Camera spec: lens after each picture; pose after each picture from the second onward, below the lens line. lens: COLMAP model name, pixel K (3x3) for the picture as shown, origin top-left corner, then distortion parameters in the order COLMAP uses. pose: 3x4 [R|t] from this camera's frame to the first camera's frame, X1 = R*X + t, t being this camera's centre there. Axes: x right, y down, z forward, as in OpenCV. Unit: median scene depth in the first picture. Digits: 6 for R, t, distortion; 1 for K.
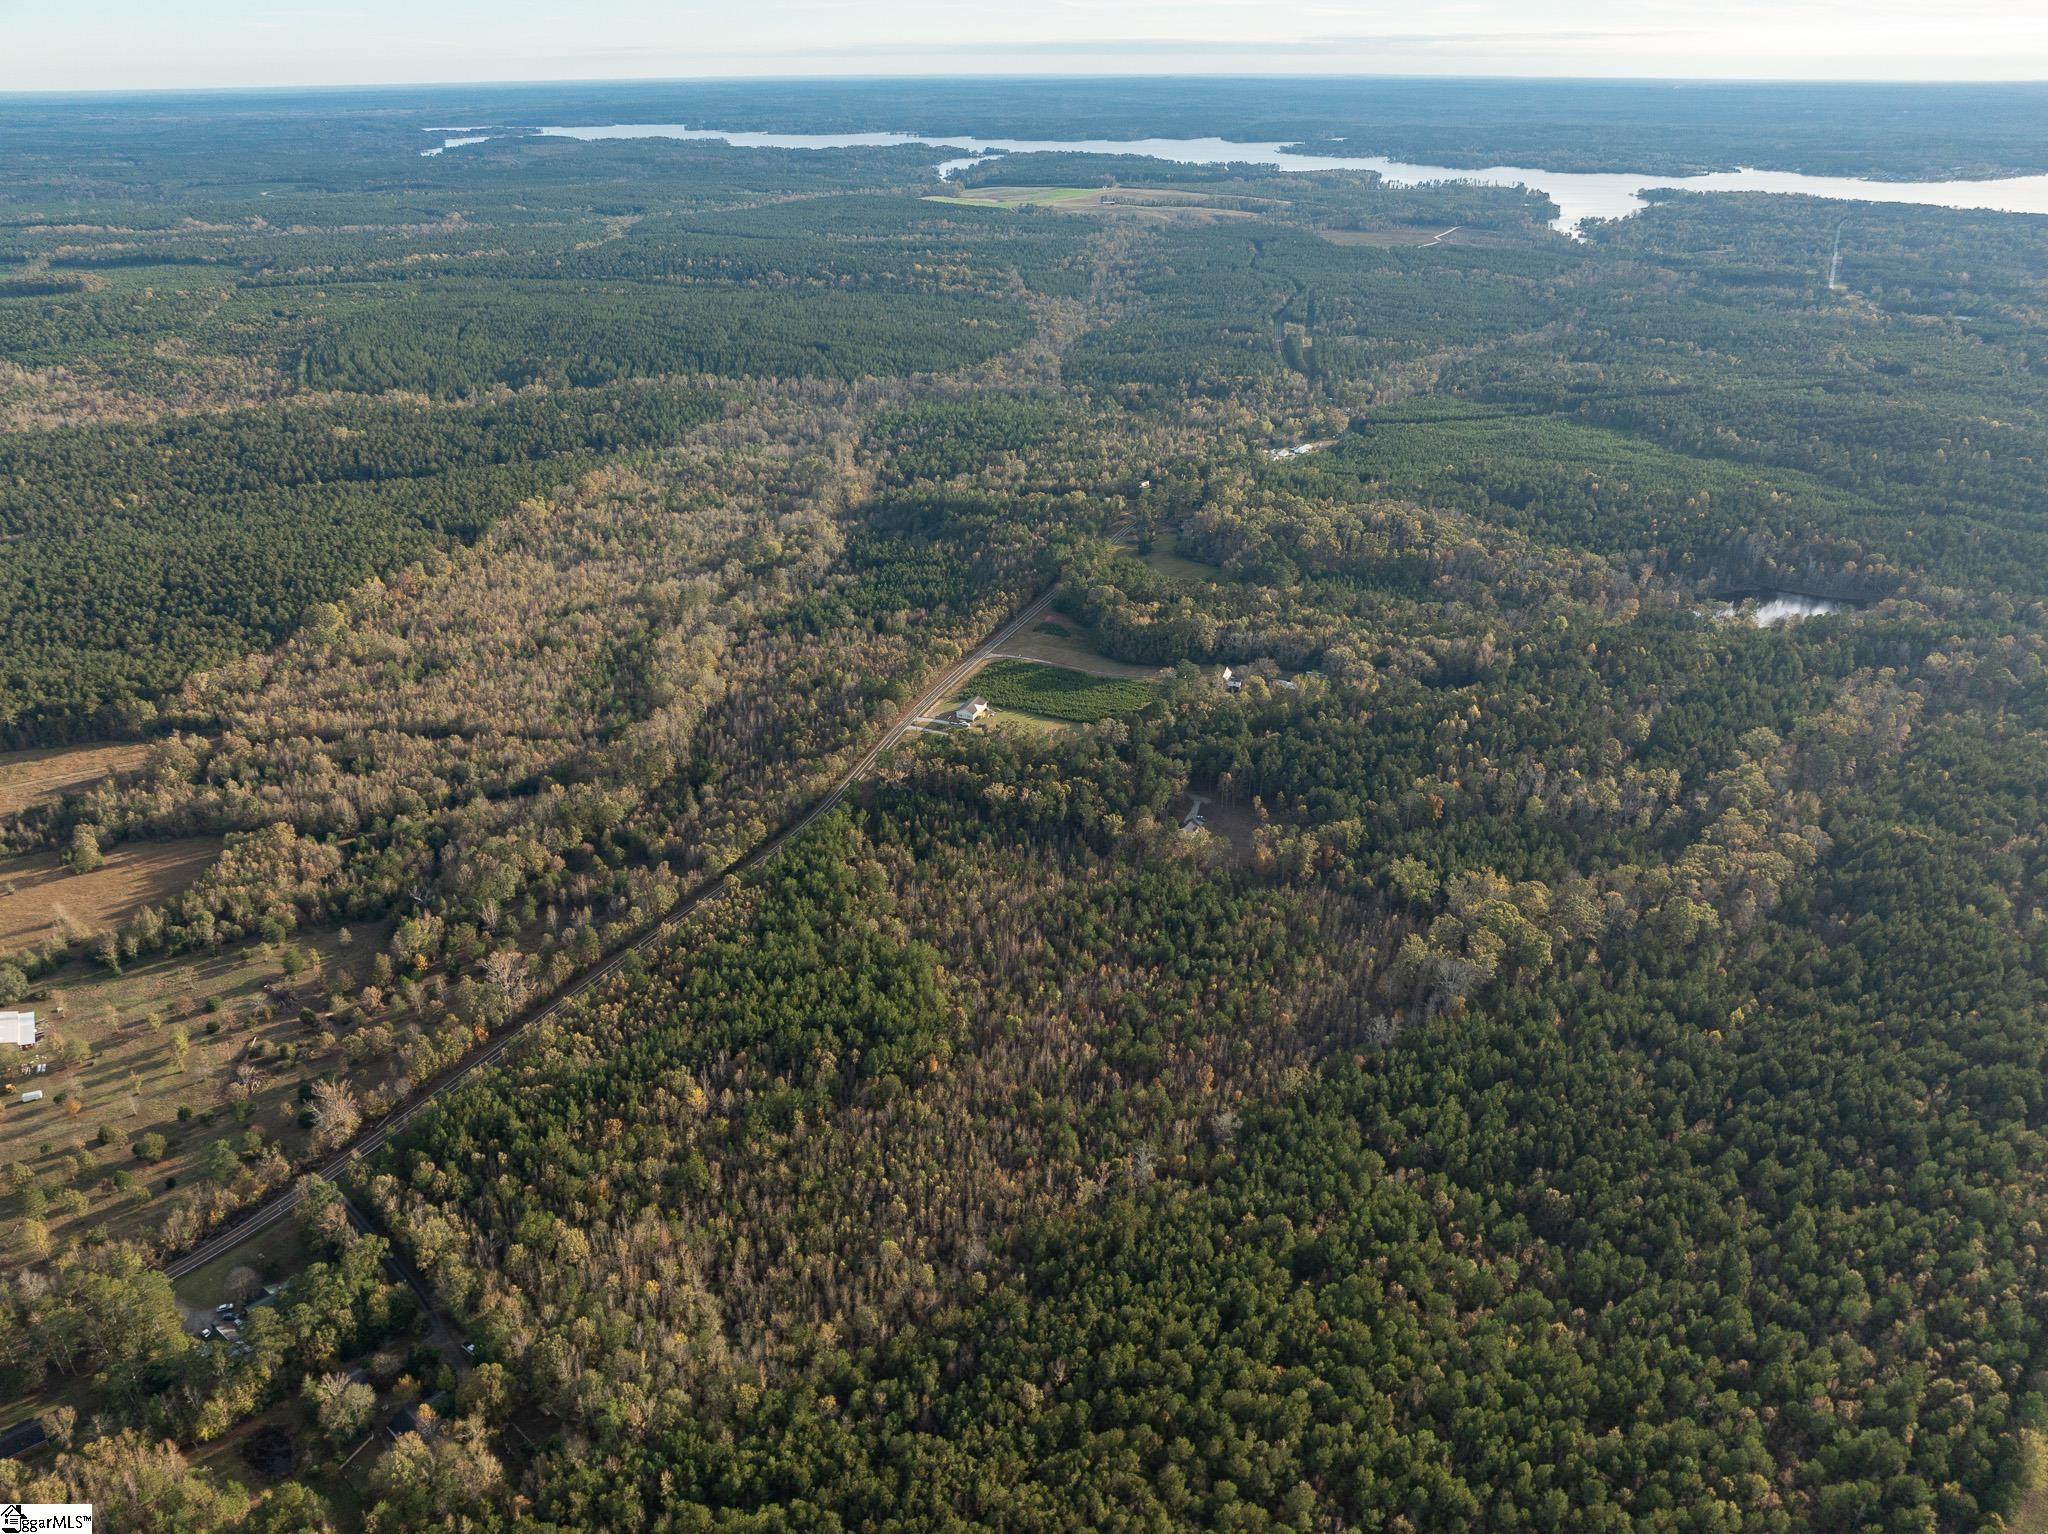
lens RADIAL K [[1449.7, 0, 1019.7], [0, 1449.7, 767.3], [0, 0, 1]] dist [-0.059964, 0.032187]
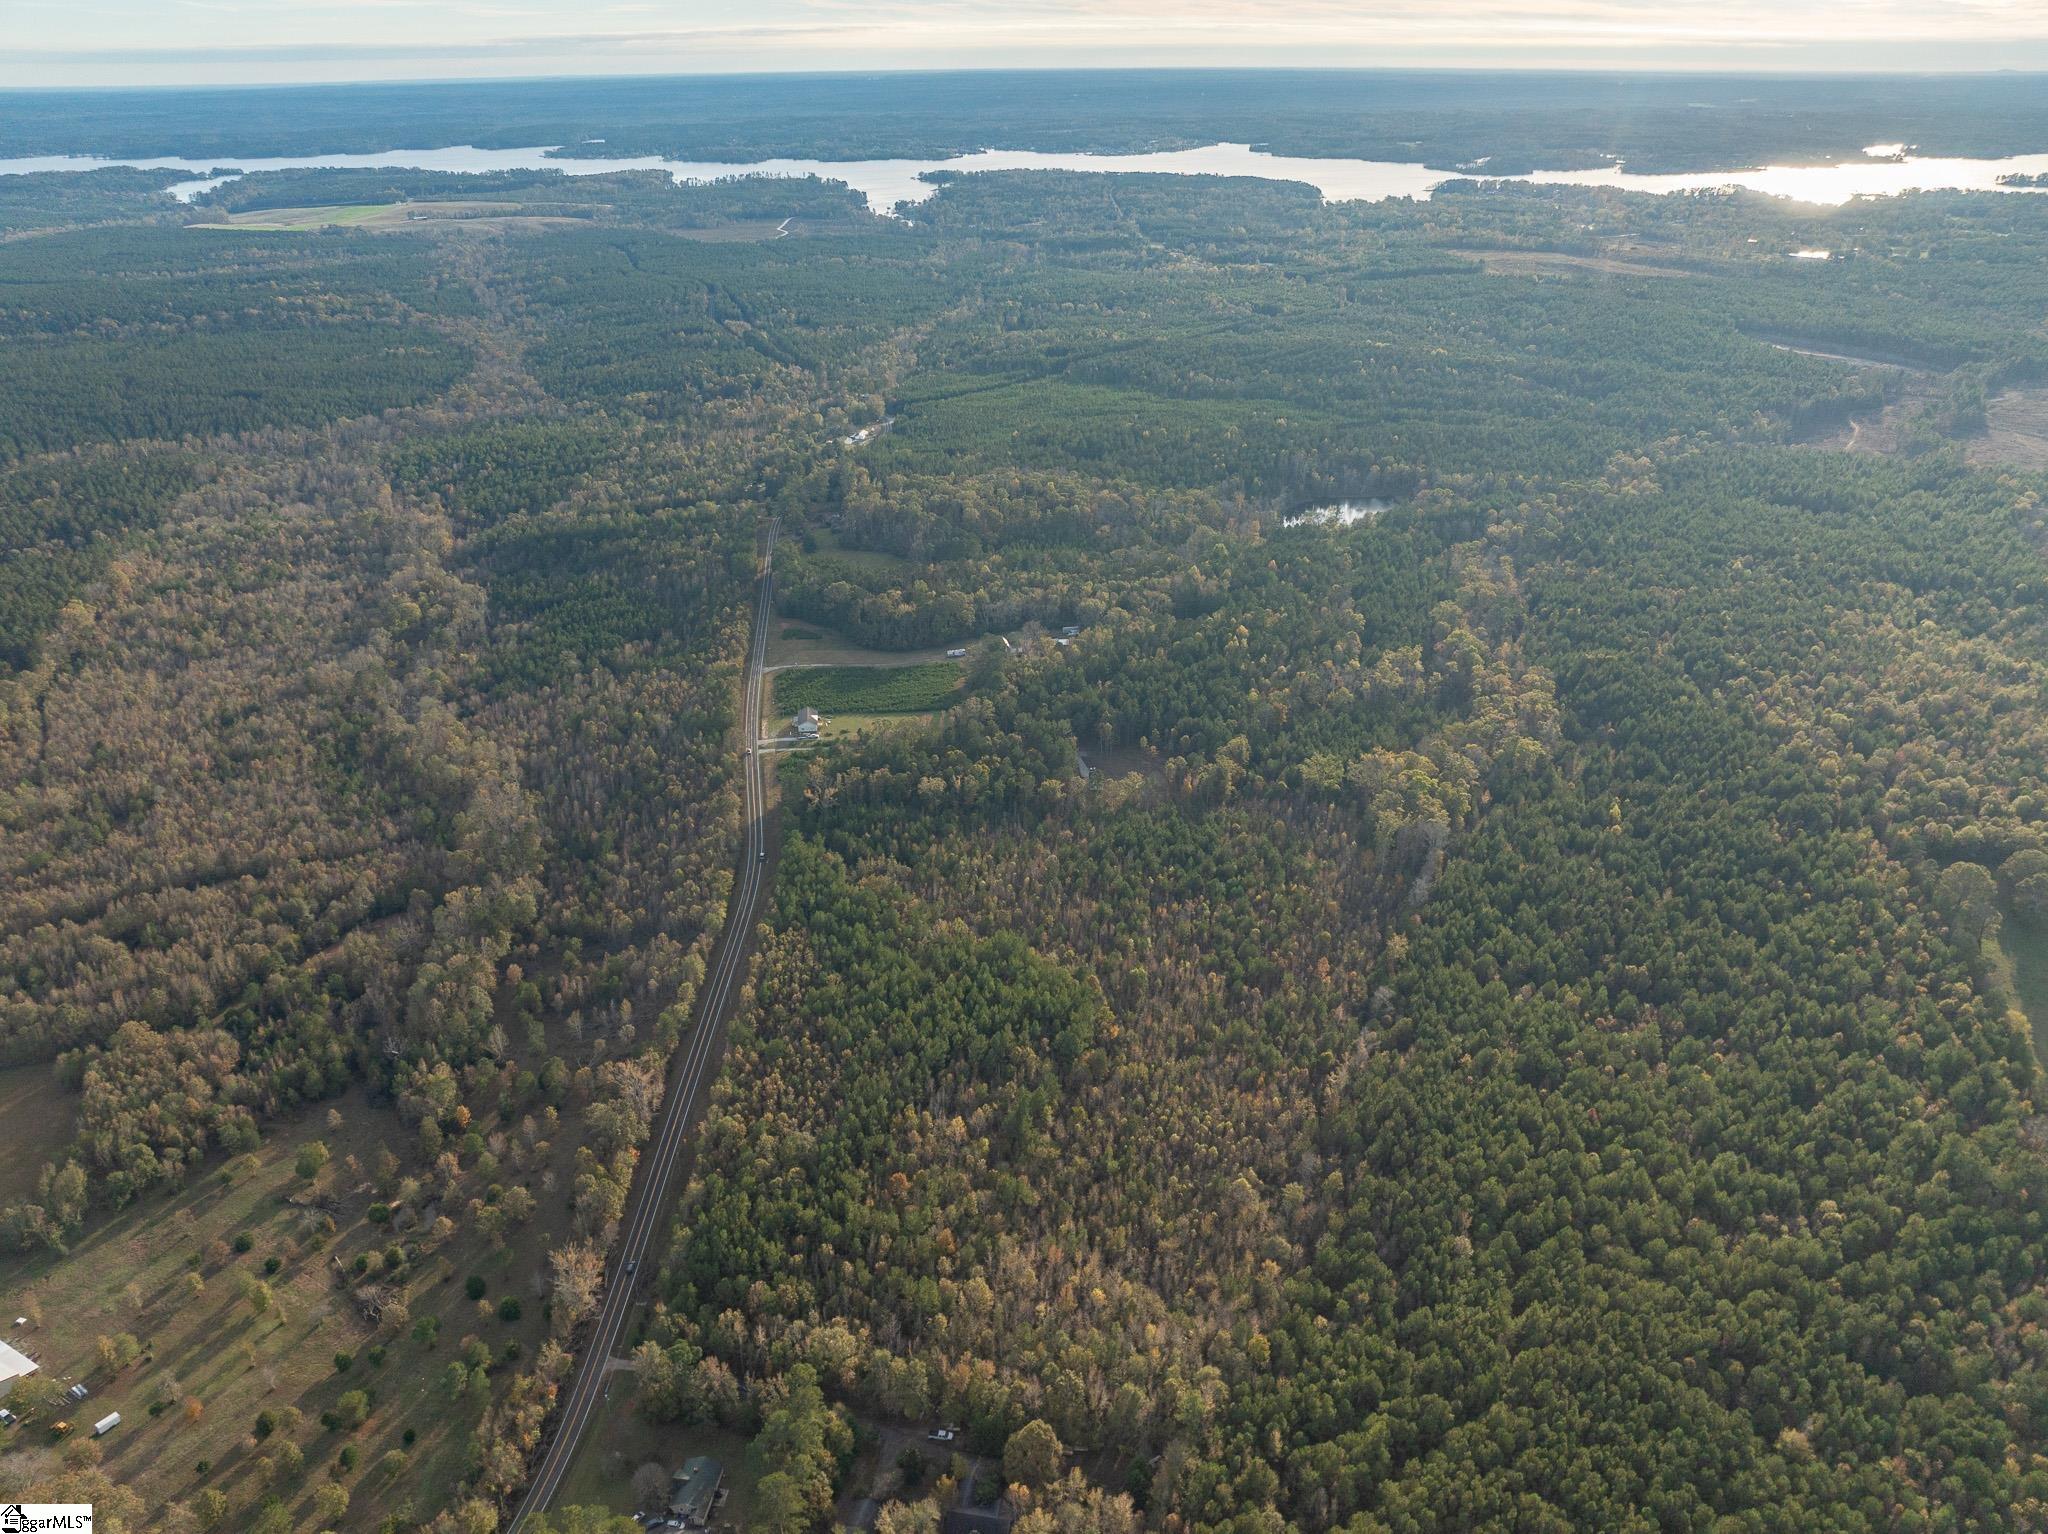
lens RADIAL K [[1449.7, 0, 1019.7], [0, 1449.7, 767.3], [0, 0, 1]] dist [-0.059964, 0.032187]
pose [[0.876910, -0.215648, 0.429563, -0.304653], [0.215632, 0.975225, 0.049390, -0.024613], [-0.429571, 0.049317, 0.901685, 0.053394]]
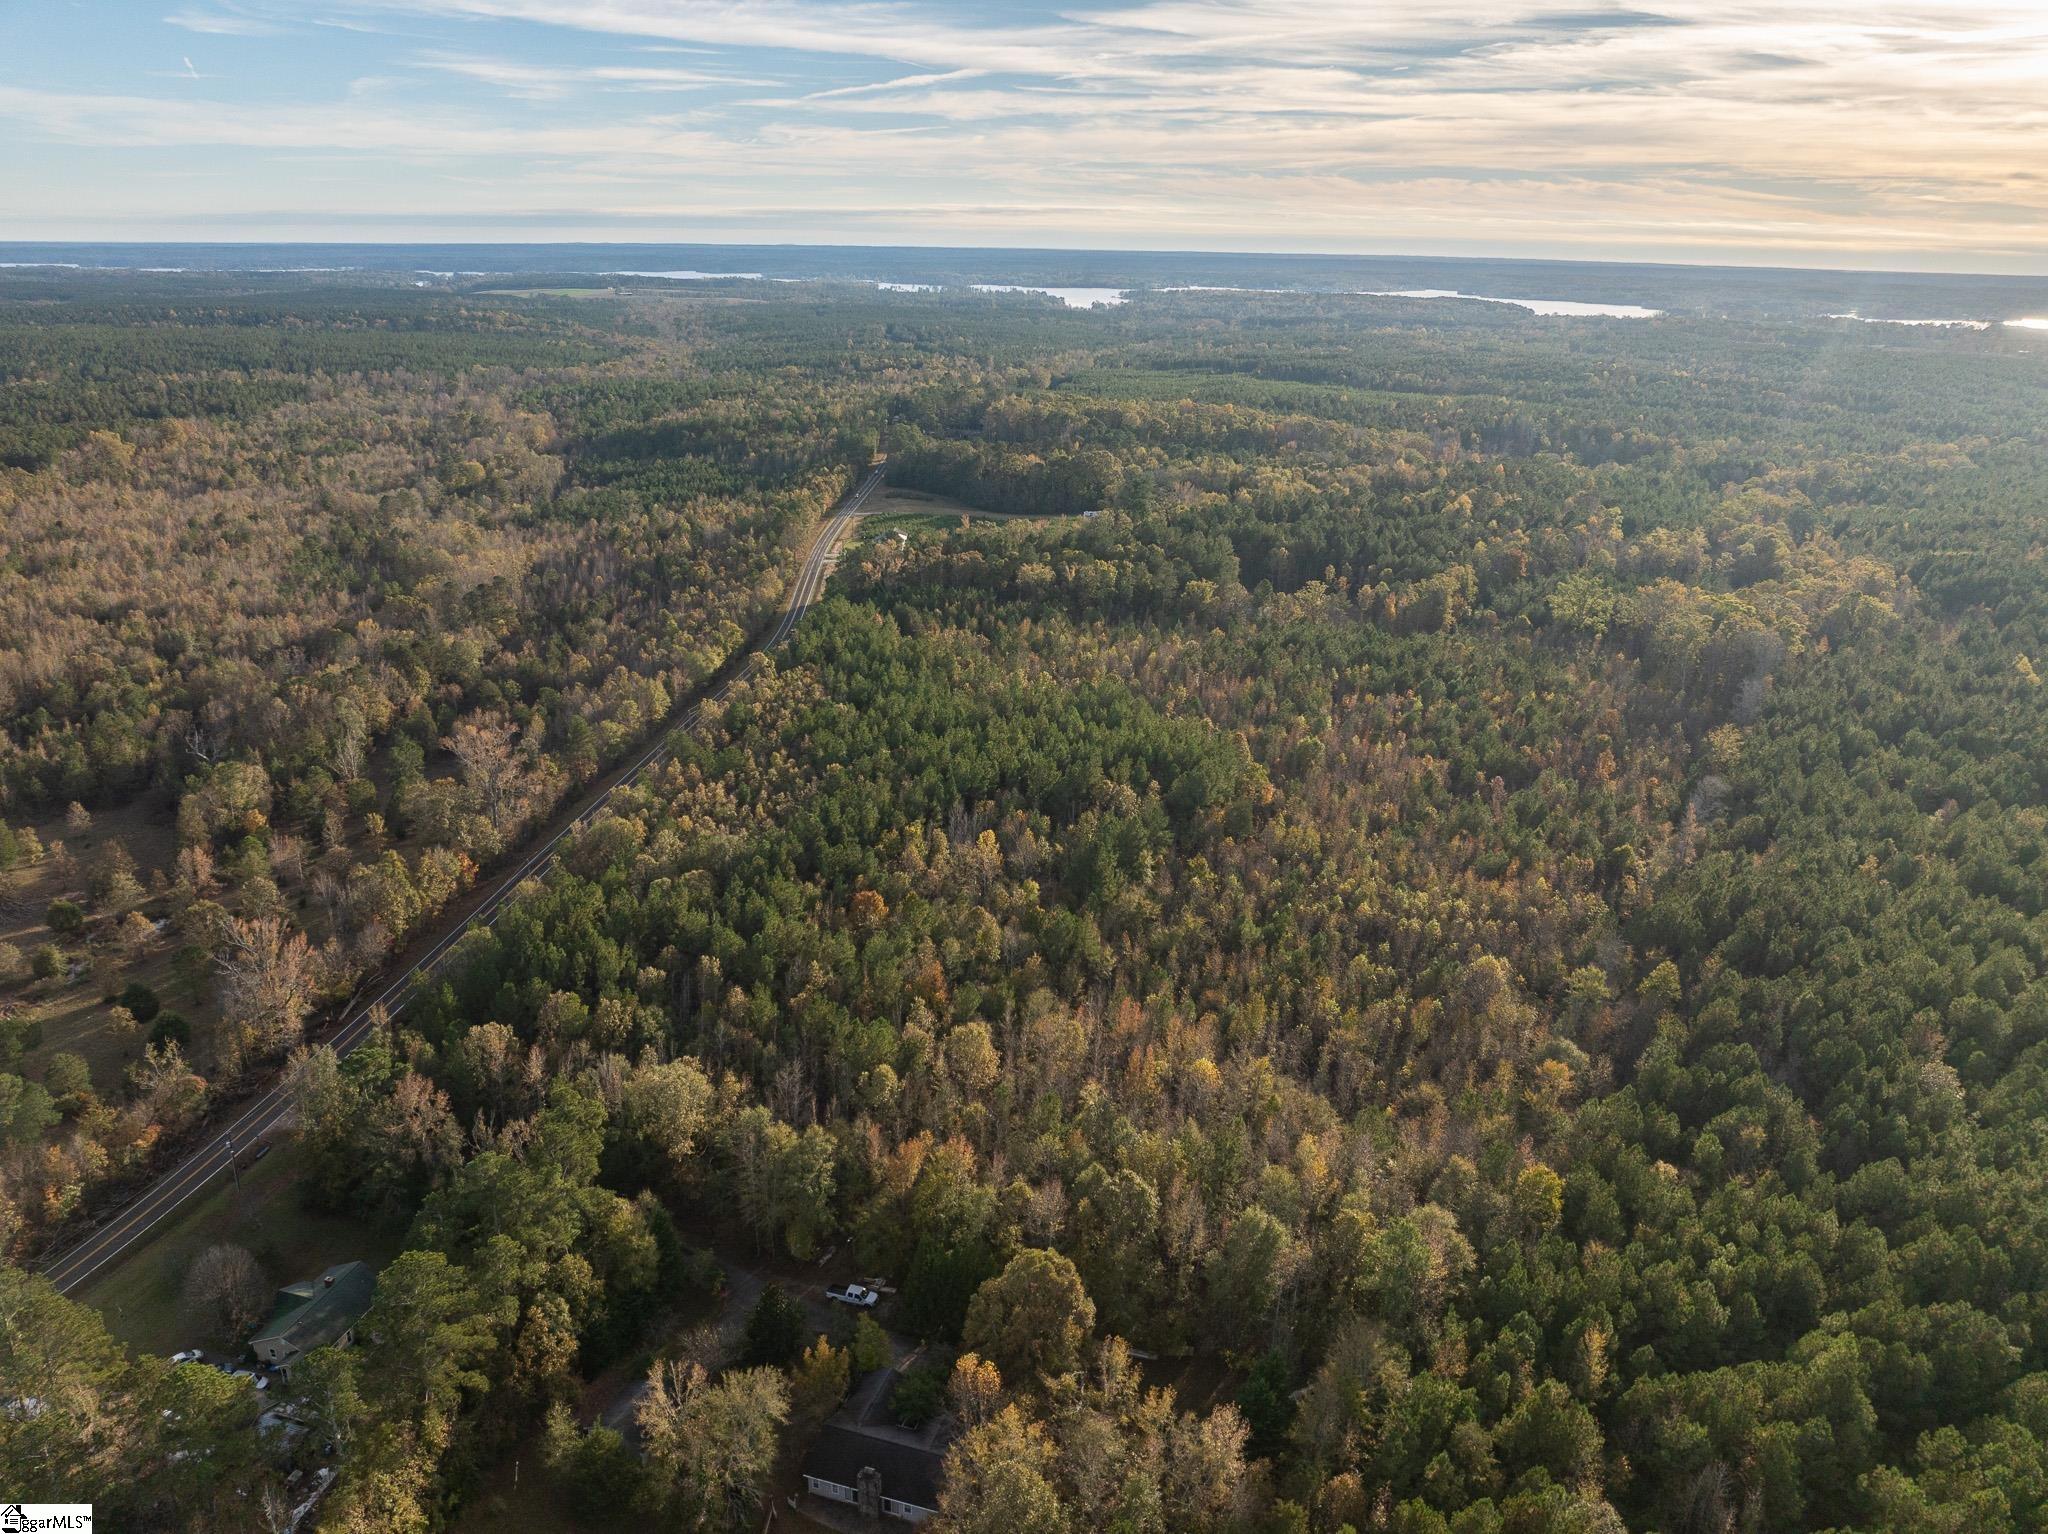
lens RADIAL K [[1449.7, 0, 1019.7], [0, 1449.7, 767.3], [0, 0, 1]] dist [-0.059964, 0.032187]
pose [[0.933951, -0.103924, 0.341957, -0.222284], [0.139492, 0.986901, -0.081052, 0.136172], [-0.329054, 0.123399, 0.936214, 0.255411]]
